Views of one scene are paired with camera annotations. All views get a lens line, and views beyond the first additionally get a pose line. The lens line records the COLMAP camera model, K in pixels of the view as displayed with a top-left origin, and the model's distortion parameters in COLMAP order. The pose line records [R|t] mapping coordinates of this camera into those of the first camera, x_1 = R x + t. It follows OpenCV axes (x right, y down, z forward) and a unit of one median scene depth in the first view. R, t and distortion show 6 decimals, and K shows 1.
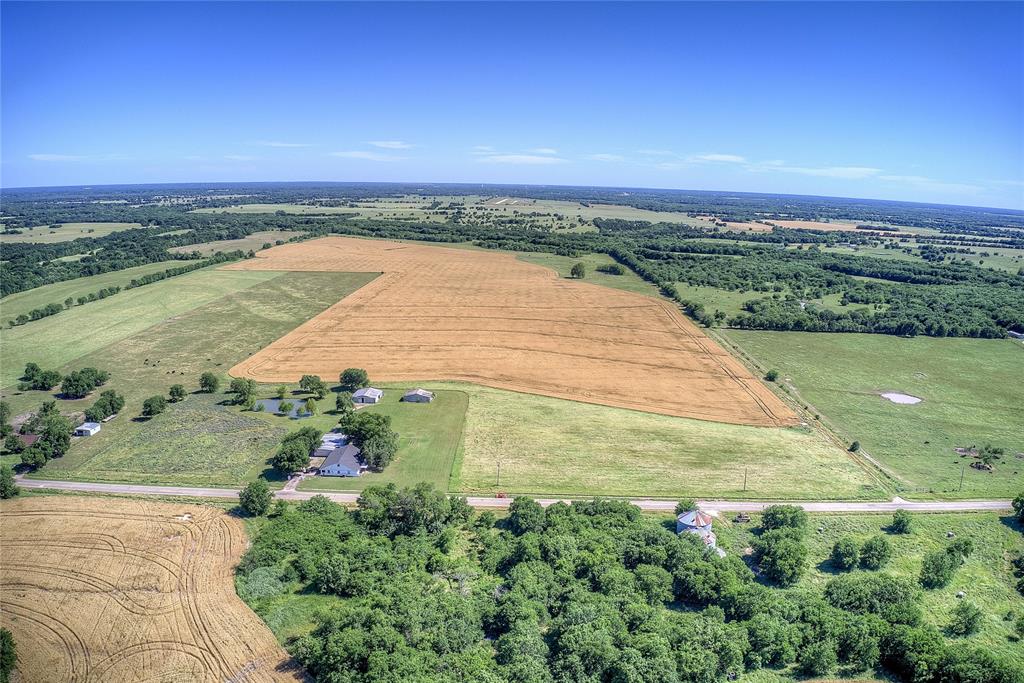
lens RADIAL K [[803.6, 0, 510.4], [0, 803.6, 340.2], [0, 0, 1]] dist [-0.191713, 0.019996]
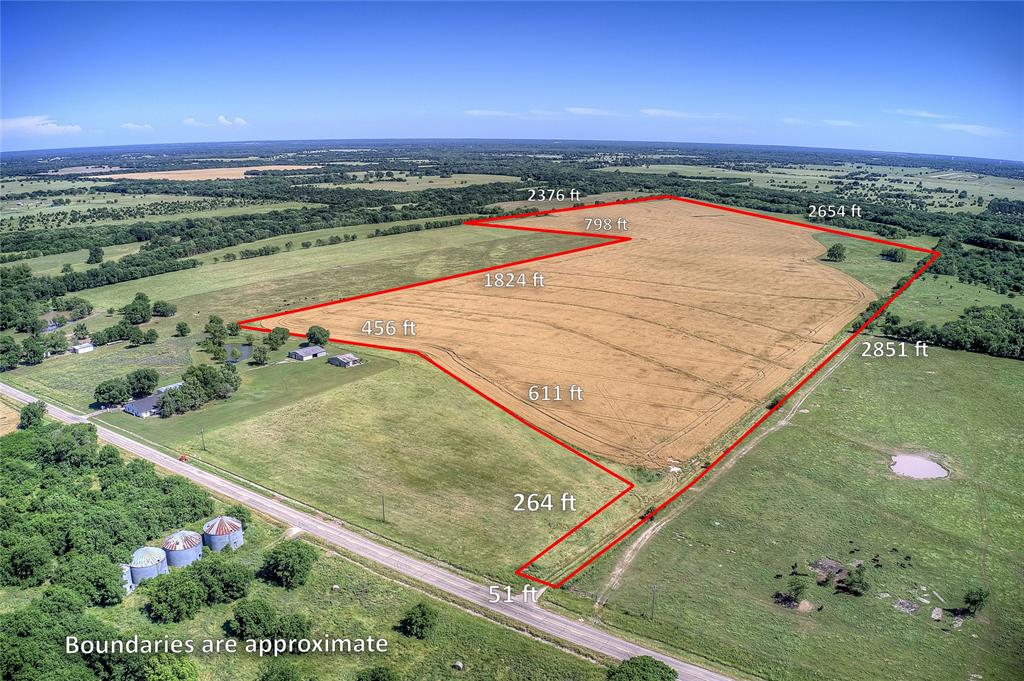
lens RADIAL K [[803.6, 0, 509.7], [0, 803.6, 341.4], [0, 0, 1]] dist [-0.191713, 0.019996]
pose [[0.834222, 0.125668, -0.536918, 0.211927], [-0.099558, 0.992009, 0.077499, -0.018534], [0.542367, -0.011197, 0.840067, 0.096506]]
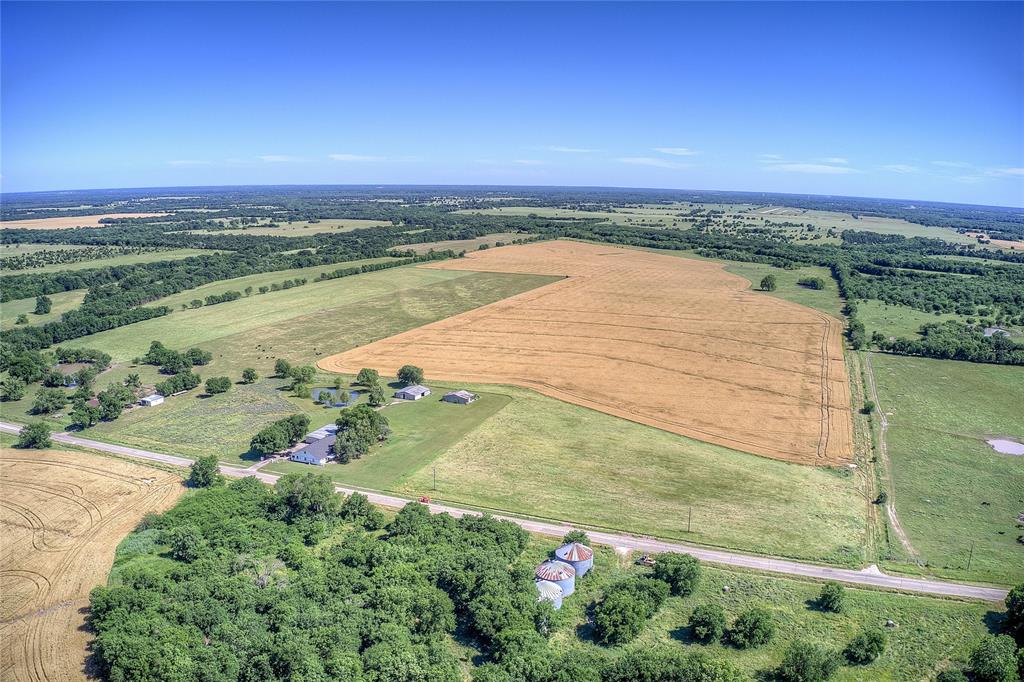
lens RADIAL K [[803.6, 0, 513.6], [0, 803.6, 343.5], [0, 0, 1]] dist [-0.191713, 0.019996]
pose [[0.938970, 0.061107, -0.338528, 0.102165], [-0.062447, 0.998024, 0.006943, -0.003040], [0.338284, 0.014621, 0.940931, 0.026342]]
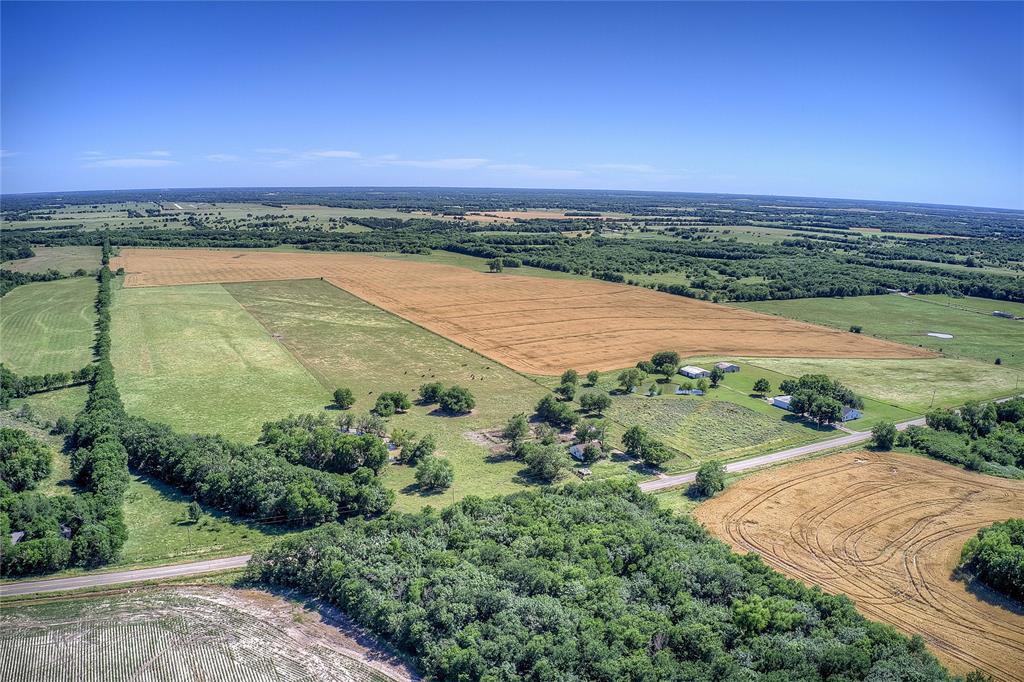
lens RADIAL K [[803.6, 0, 512.9], [0, 803.6, 337.9], [0, 0, 1]] dist [-0.191713, 0.019996]
pose [[0.879326, -0.101013, 0.465384, -0.403509], [0.099989, 0.994623, 0.026960, -0.017566], [-0.465605, 0.022827, 0.884698, 0.027574]]
